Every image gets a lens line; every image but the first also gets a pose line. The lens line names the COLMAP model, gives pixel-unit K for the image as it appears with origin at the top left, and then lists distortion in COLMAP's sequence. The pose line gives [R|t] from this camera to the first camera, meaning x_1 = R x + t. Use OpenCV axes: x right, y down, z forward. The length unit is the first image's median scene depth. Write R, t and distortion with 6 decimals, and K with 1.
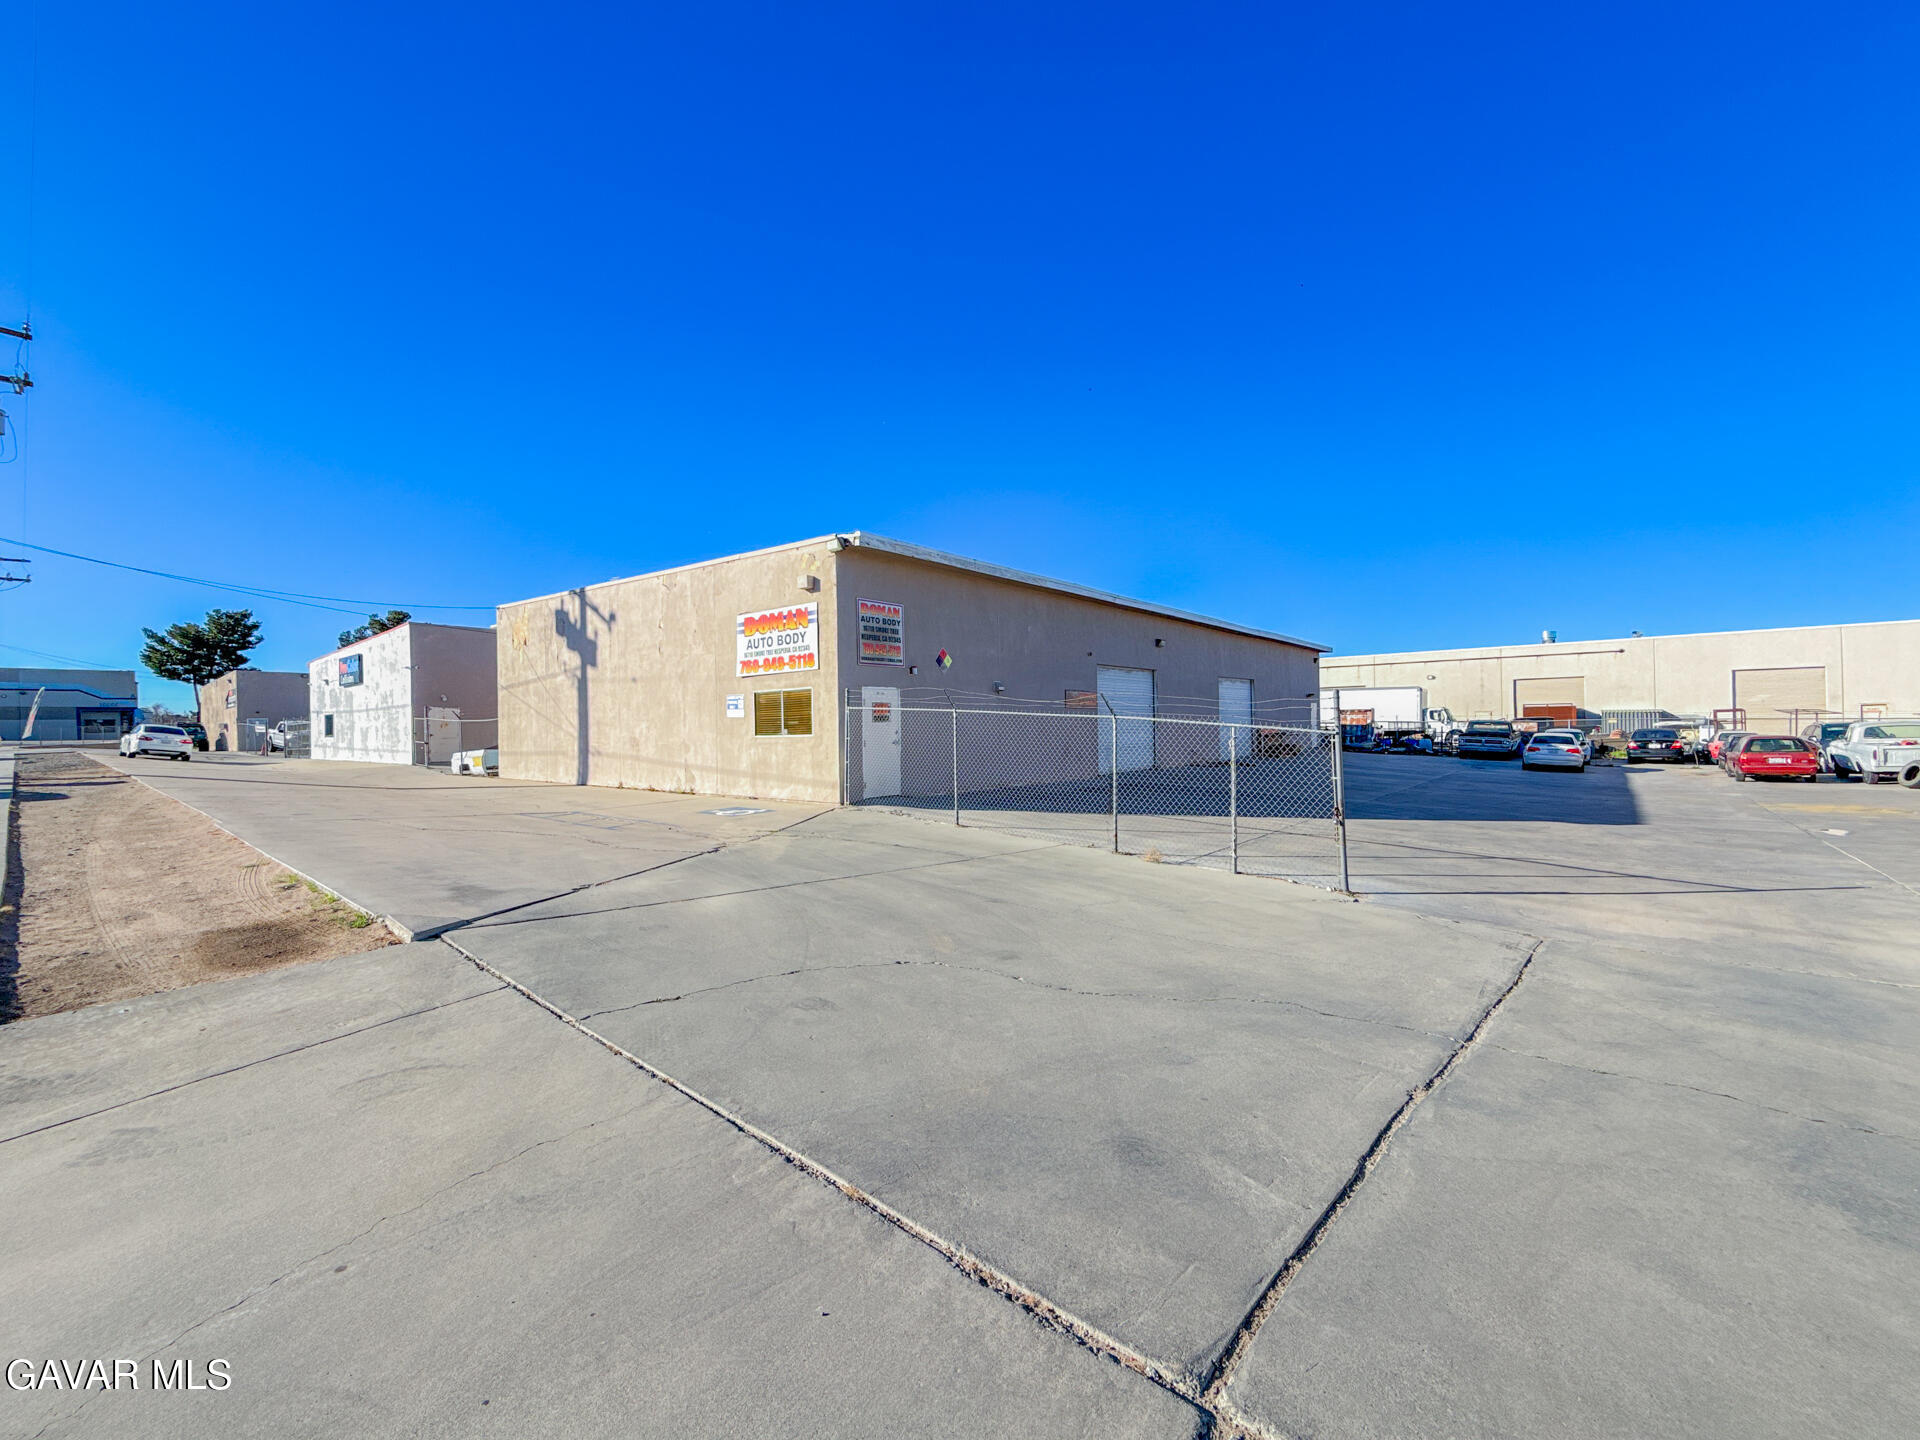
lens RADIAL K [[777.9, 0, 964.6], [0, 777.9, 723.8], [0, 0, 1]] dist [-0.000050, 0.000191]
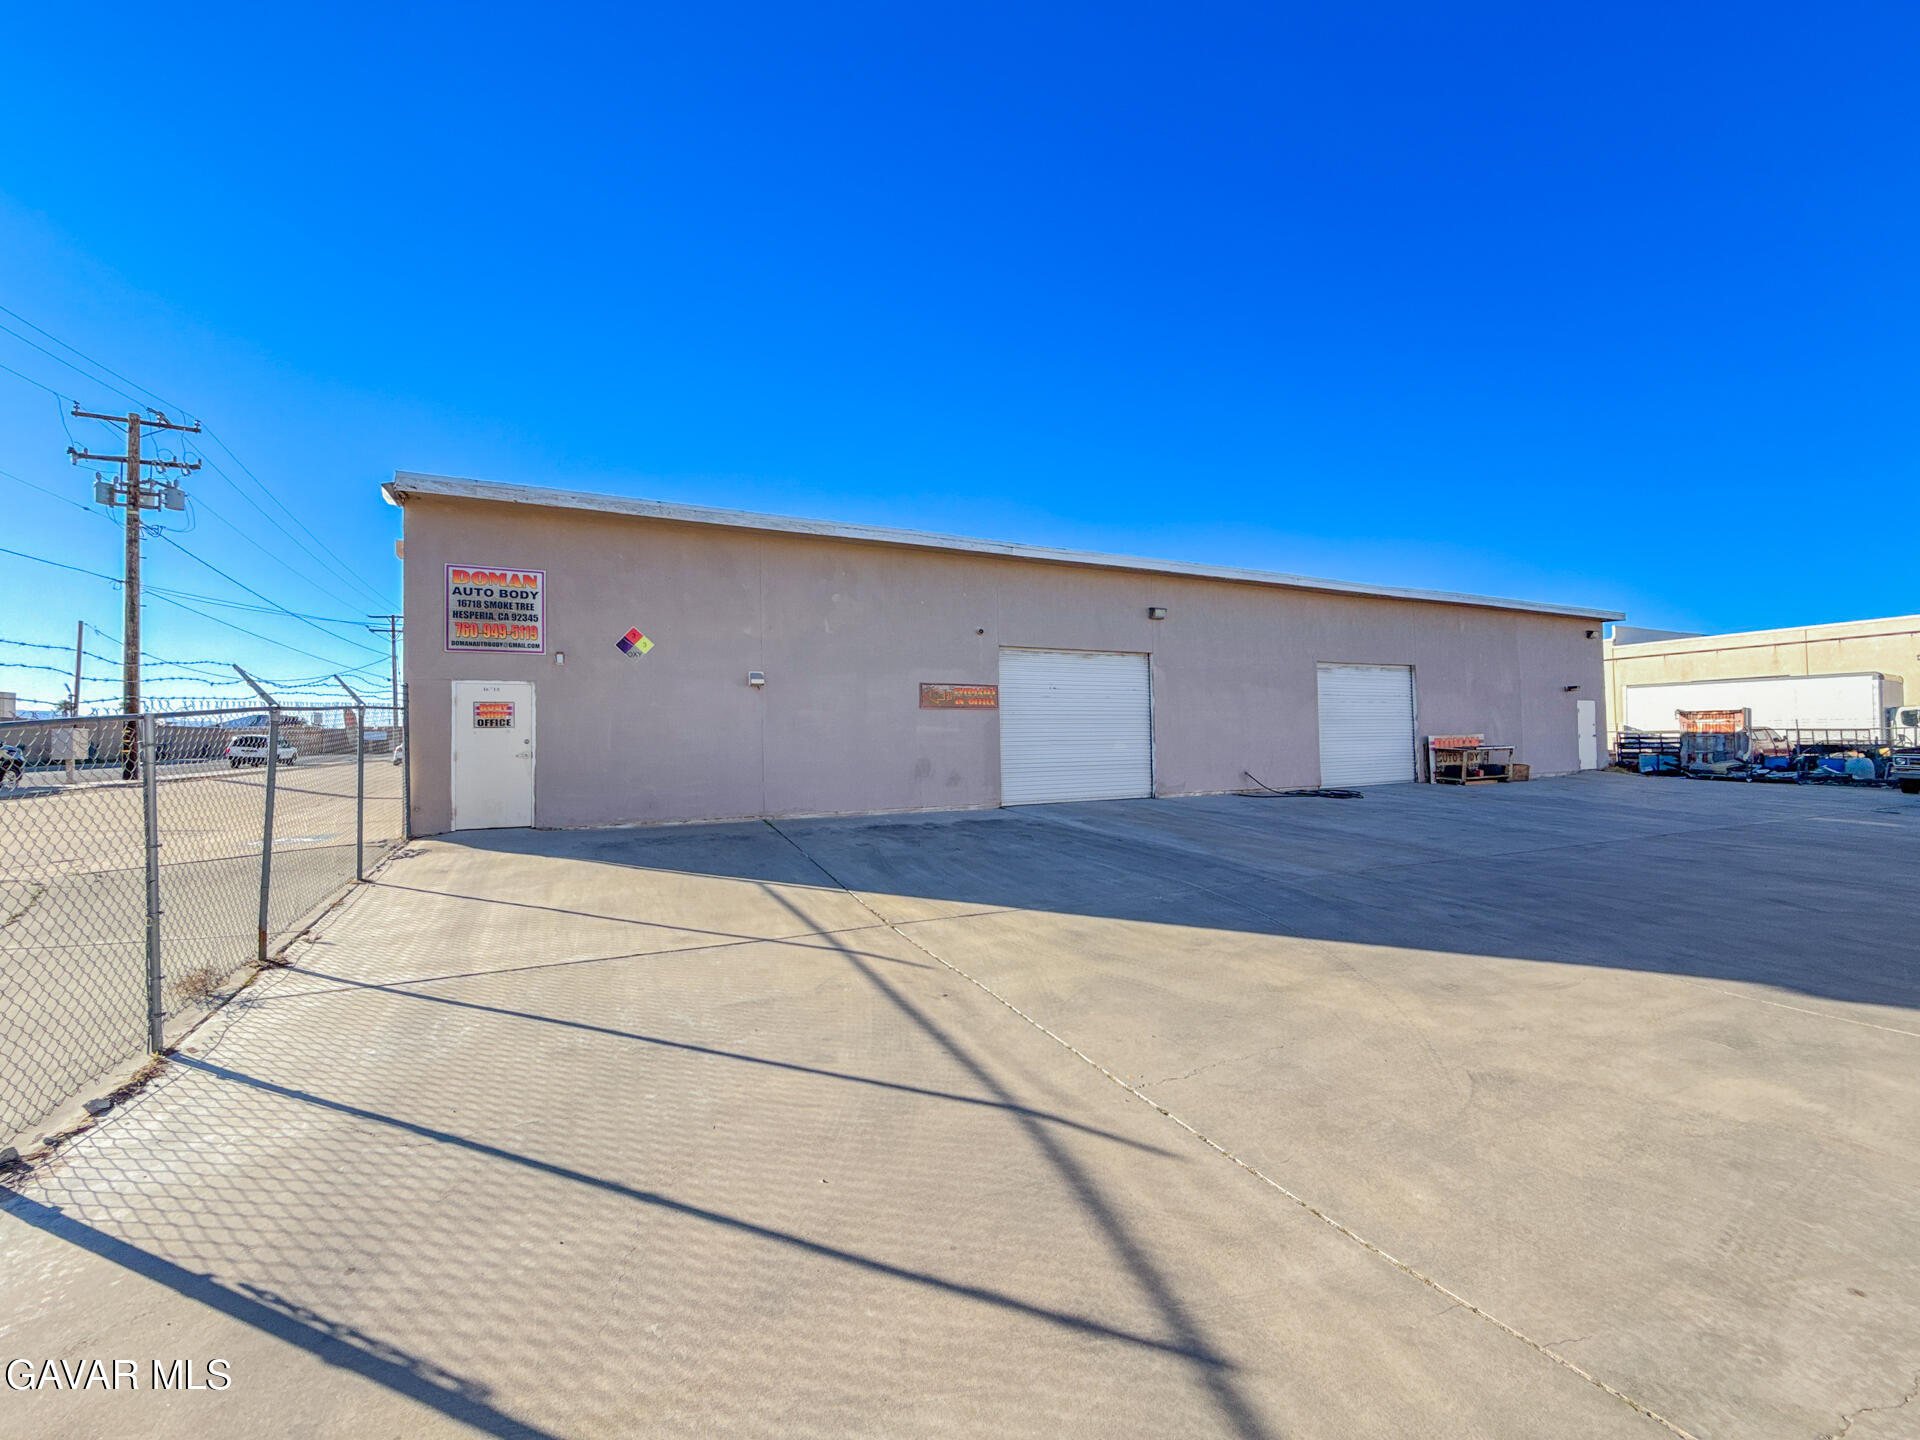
lens RADIAL K [[764.3, 0, 957.2], [0, 764.3, 725.0], [0, 0, 1]] dist [-0.000293, -0.000175]
pose [[0.908032, -0.014164, -0.418662, 0.589095], [0.004962, 0.999722, -0.023060, 0.013481], [0.418872, 0.018861, 0.907849, 0.511353]]
